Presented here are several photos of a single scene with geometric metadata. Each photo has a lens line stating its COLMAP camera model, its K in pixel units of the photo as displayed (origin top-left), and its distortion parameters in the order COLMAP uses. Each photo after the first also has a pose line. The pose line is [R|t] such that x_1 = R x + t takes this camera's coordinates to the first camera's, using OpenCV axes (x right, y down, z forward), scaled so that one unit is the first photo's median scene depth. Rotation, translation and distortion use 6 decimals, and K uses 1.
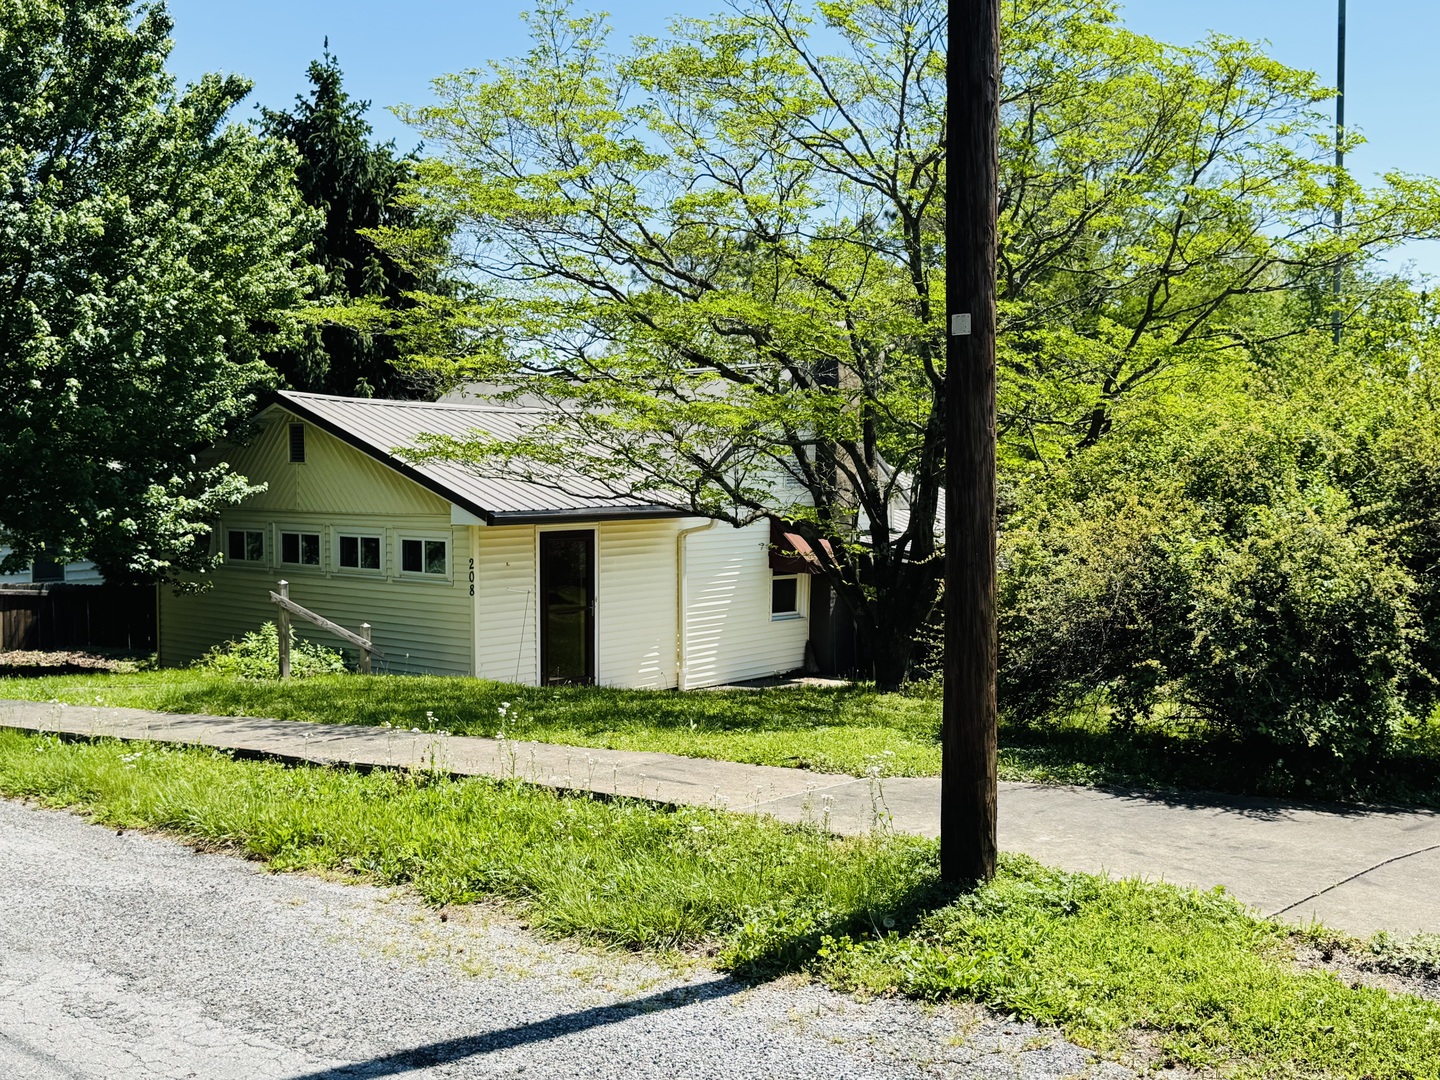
lens RADIAL K [[1651.0, 0, 721.3], [0, 1651.0, 543.6], [0, 0, 1]] dist [0.122556, 0.000000]
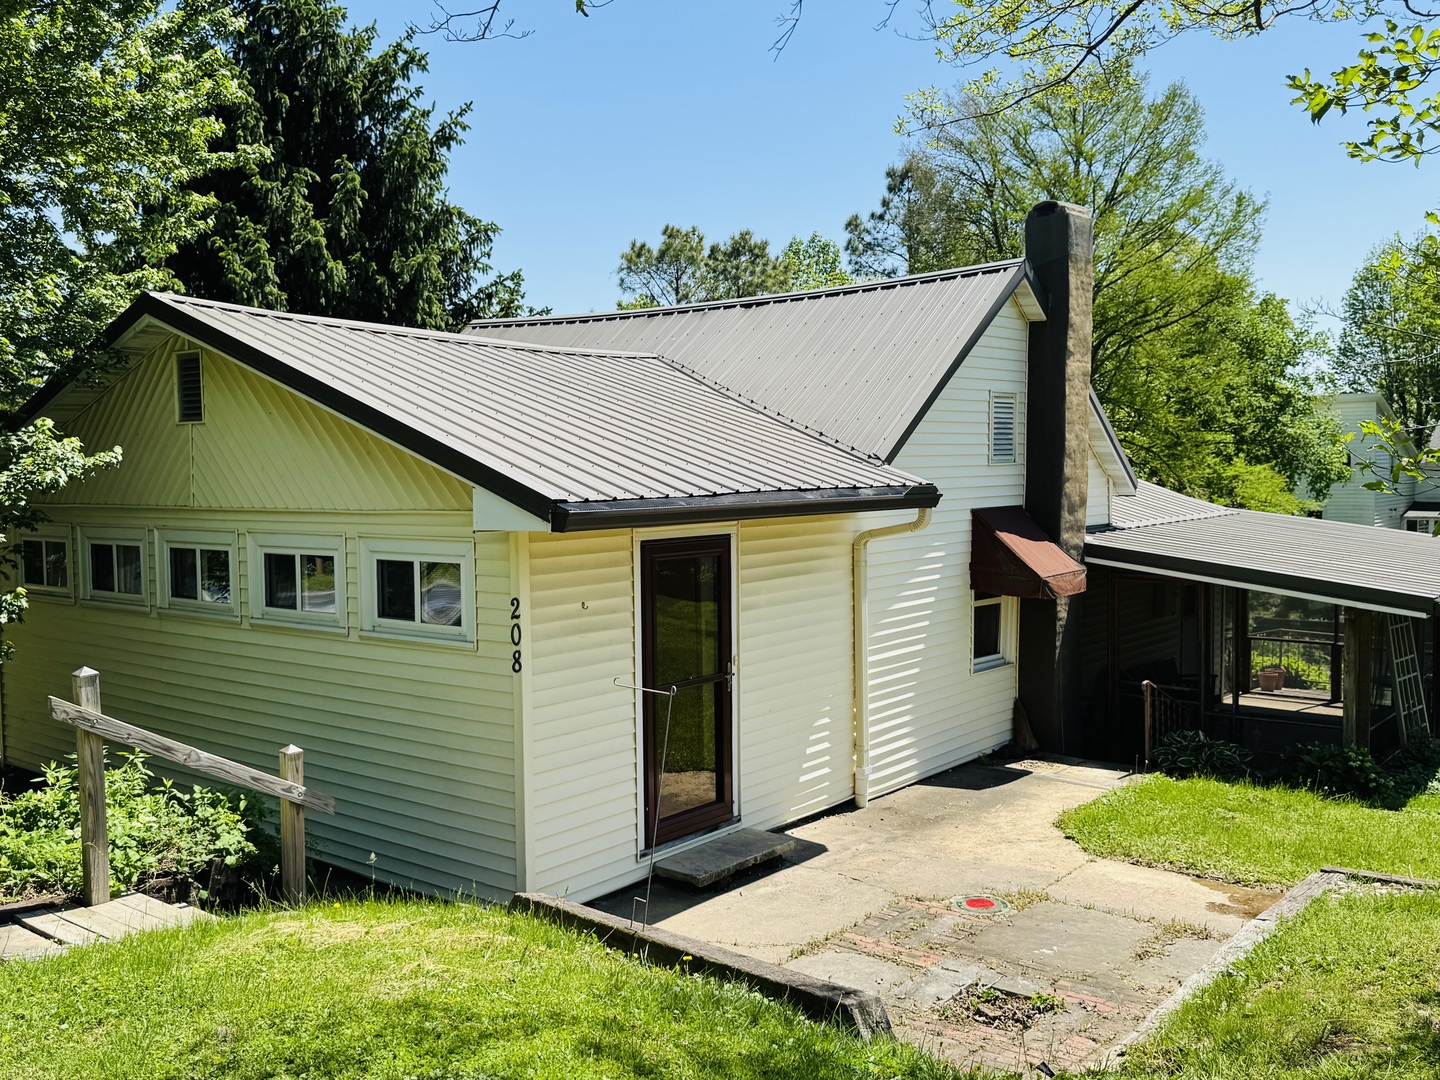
lens RADIAL K [[1313.1, 0, 725.1], [0, 1313.1, 539.5], [0, 0, 1]] dist [0.070024, 0.000000]
pose [[0.998838, -0.012615, 0.046524, -0.099370], [0.012374, 0.999909, 0.005466, -0.009279], [-0.046589, -0.004884, 0.998902, 0.565139]]
